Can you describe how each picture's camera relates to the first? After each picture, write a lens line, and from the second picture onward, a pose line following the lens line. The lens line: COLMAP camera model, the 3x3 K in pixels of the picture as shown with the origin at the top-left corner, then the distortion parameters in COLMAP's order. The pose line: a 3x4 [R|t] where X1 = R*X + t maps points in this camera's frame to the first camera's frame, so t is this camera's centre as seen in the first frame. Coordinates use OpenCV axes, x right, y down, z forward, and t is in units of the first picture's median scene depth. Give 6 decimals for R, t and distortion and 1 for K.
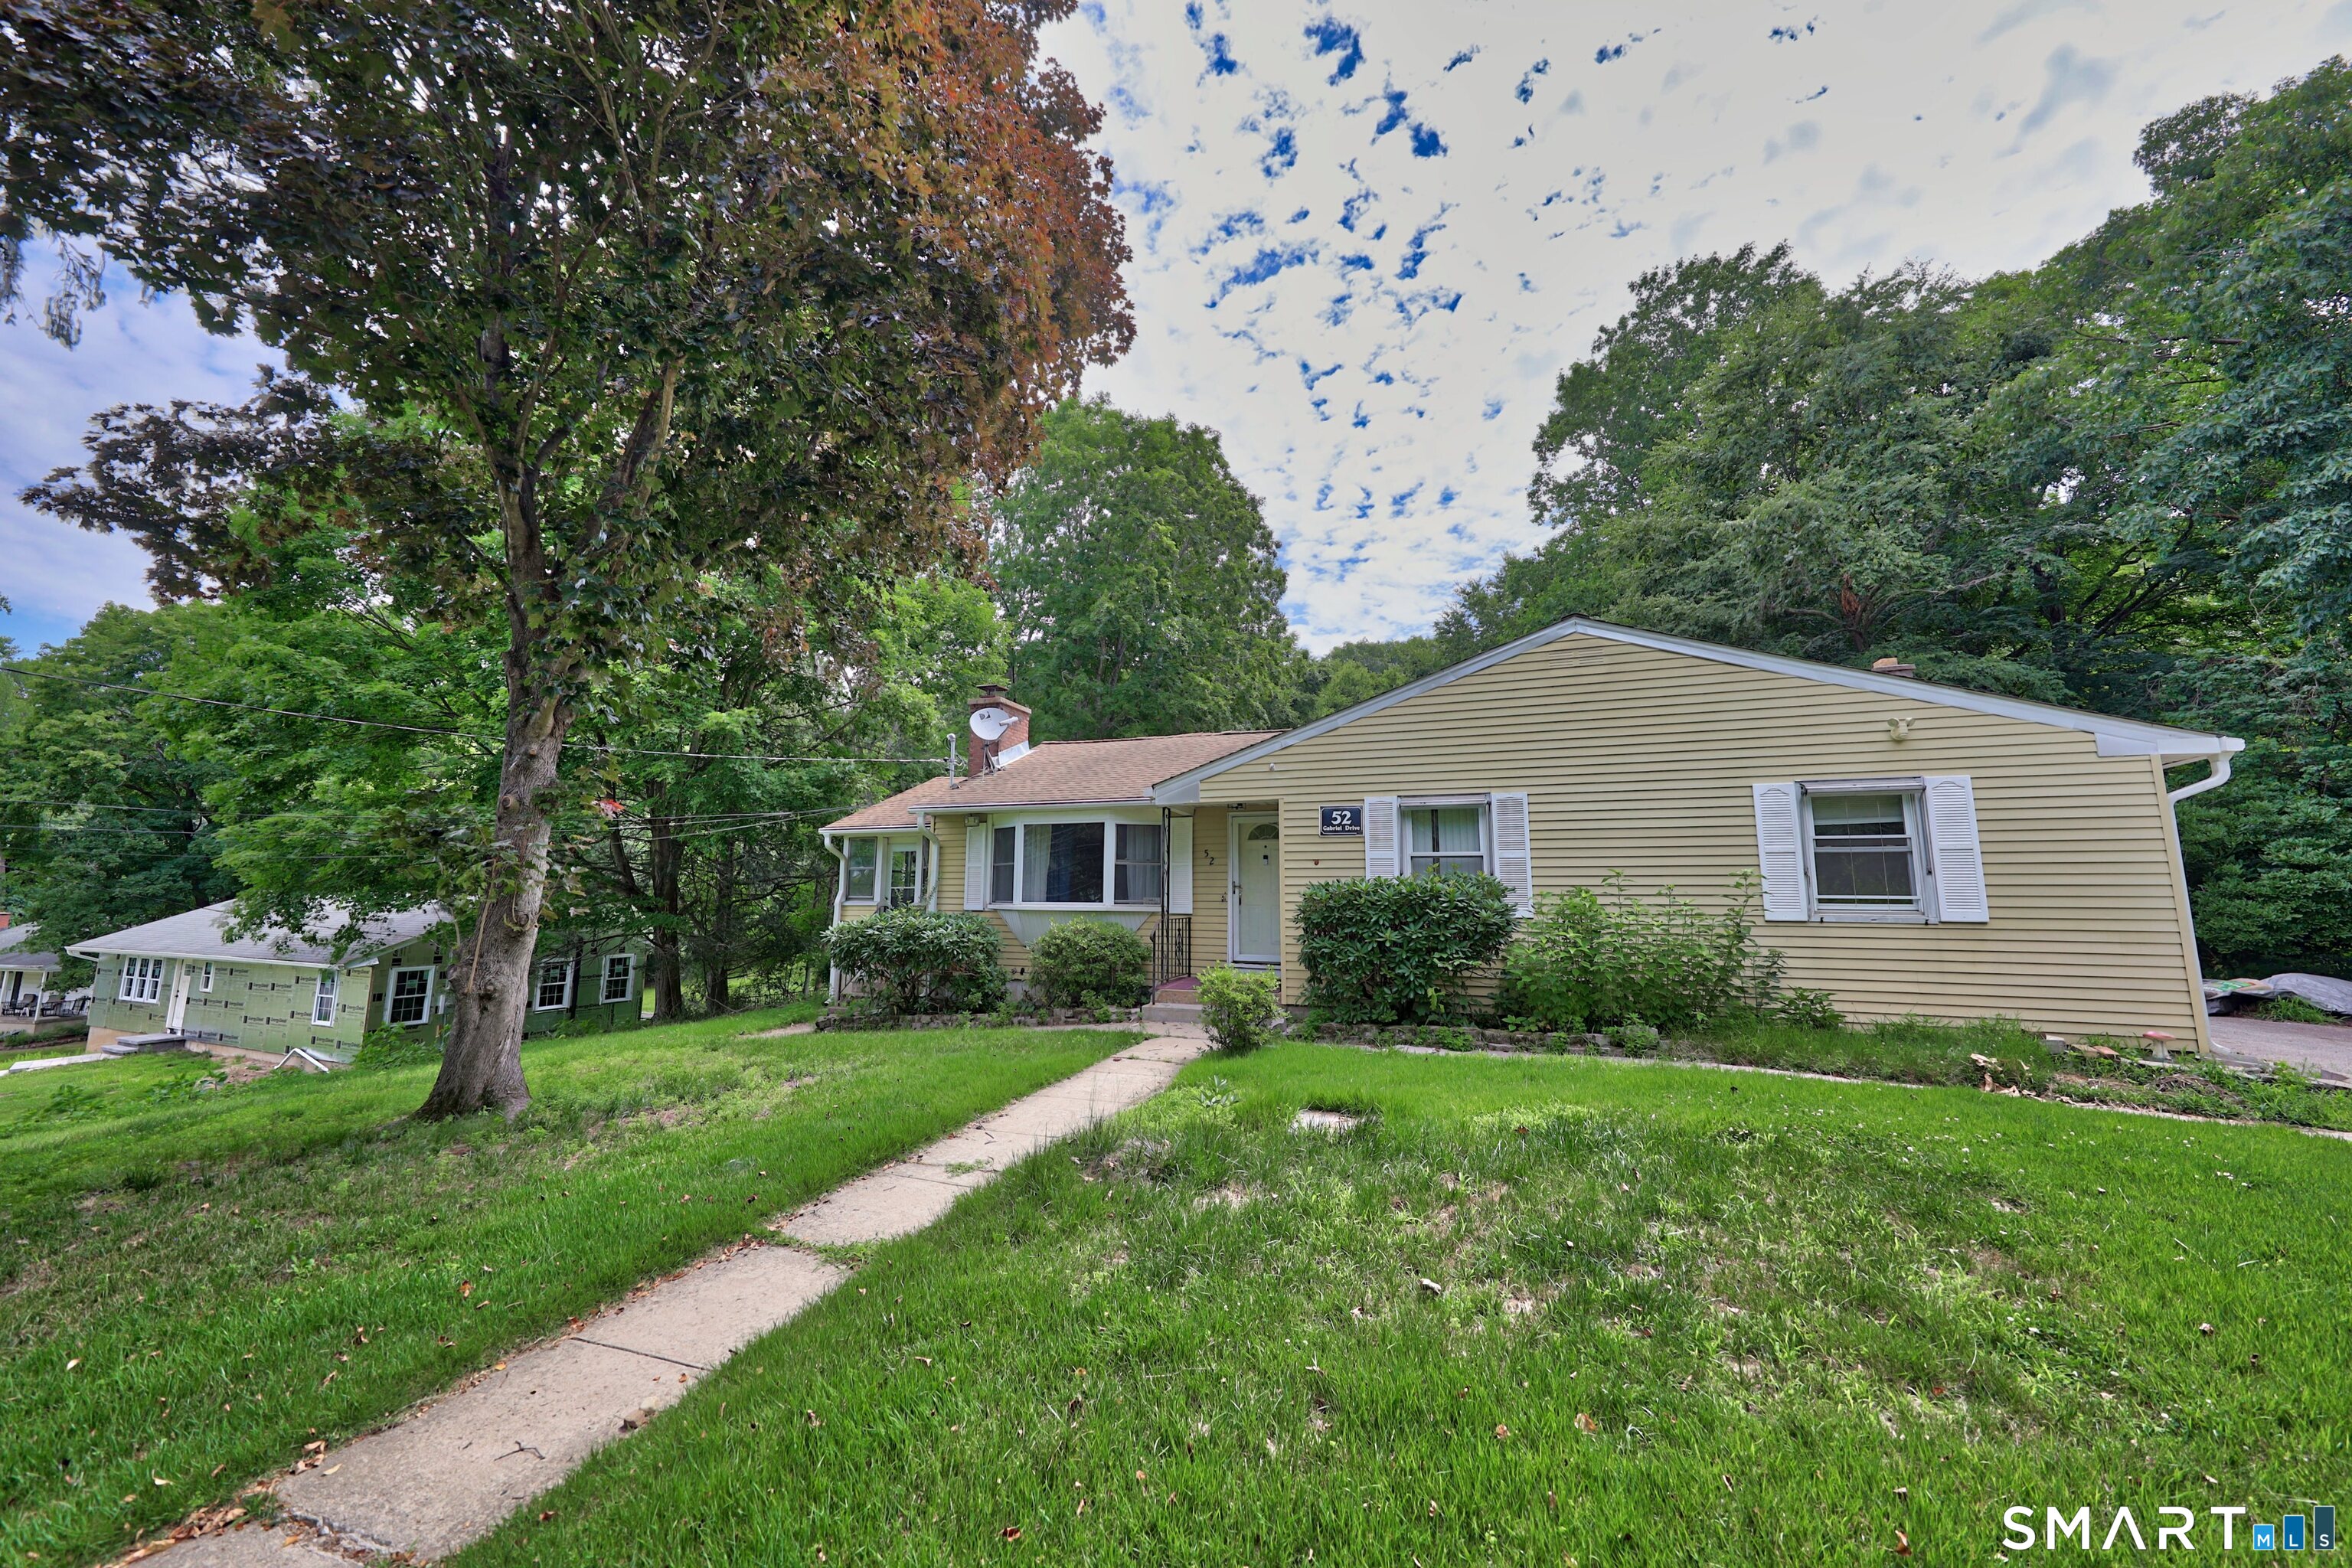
lens RADIAL K [[890.0, 0, 1176.0], [0, 890.0, 784.0], [0, 0, 1]] dist [0.020906, -0.011682]
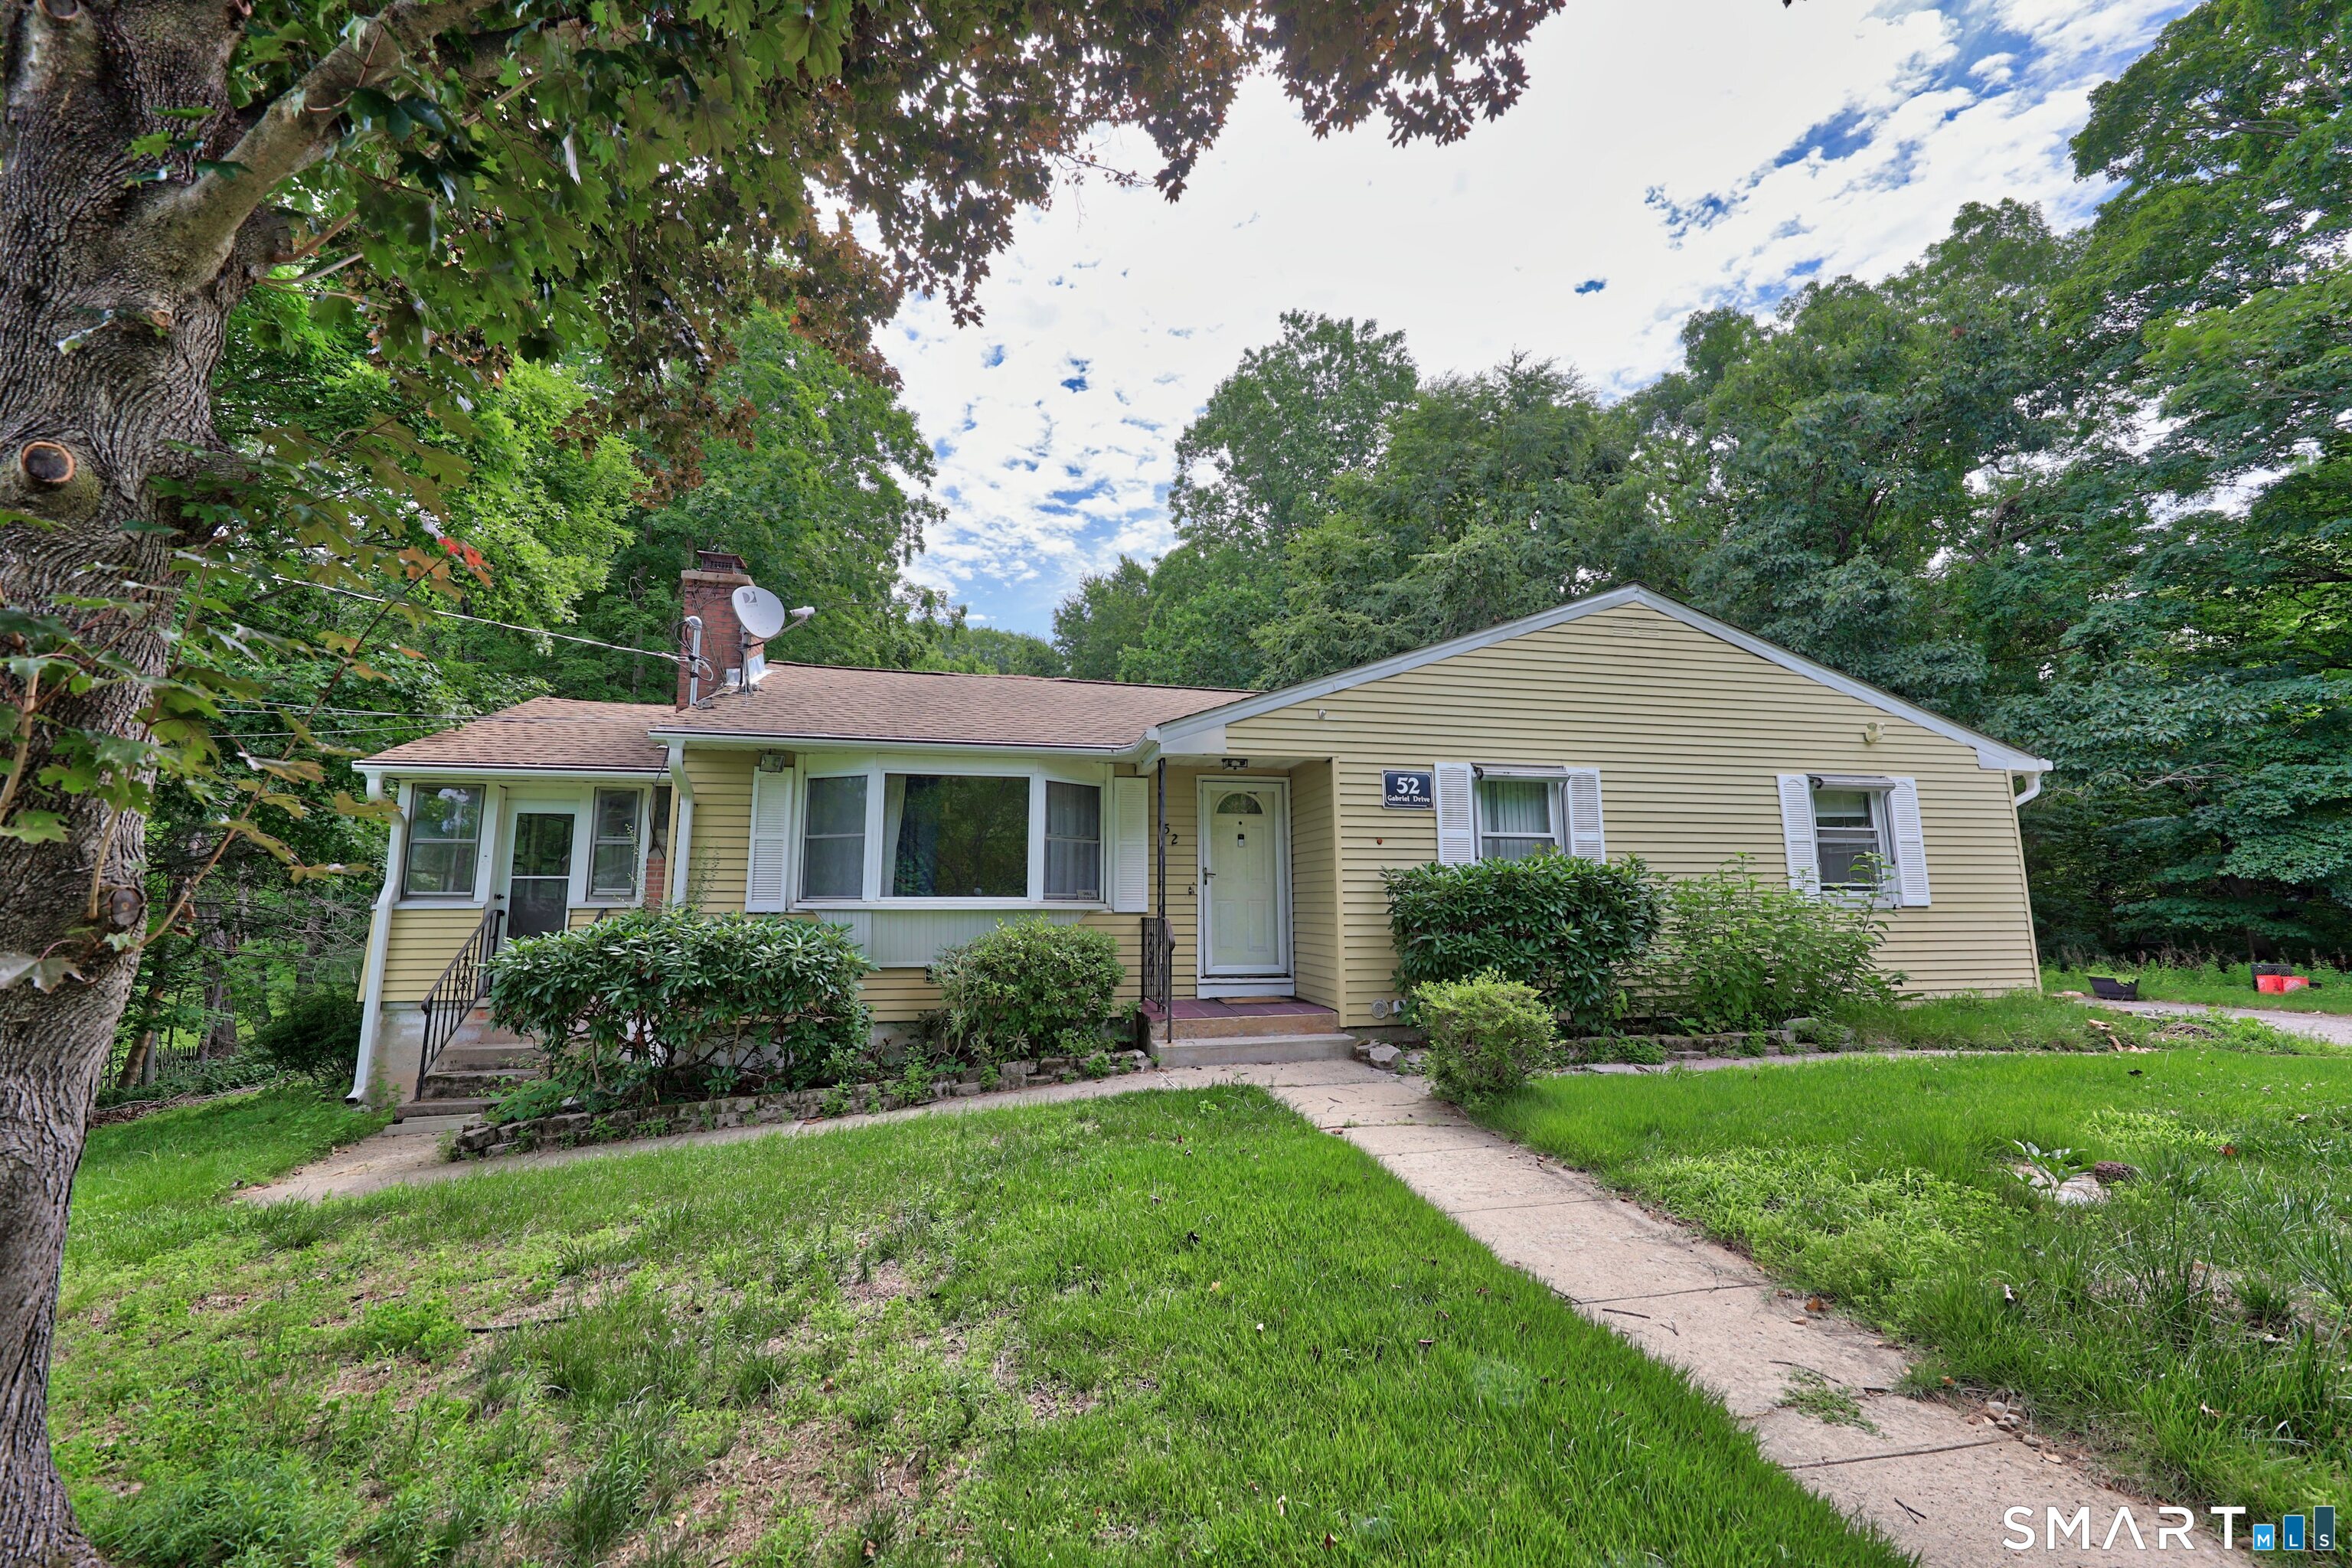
lens RADIAL K [[939.4, 0, 1176.0], [0, 939.4, 784.0], [0, 0, 1]] dist [0.001927, -0.000055]
pose [[0.831988, 0.068410, 0.550559, -0.446405], [-0.061611, 0.997623, -0.030855, 0.075014], [-0.551361, -0.008249, 0.834226, 0.421468]]
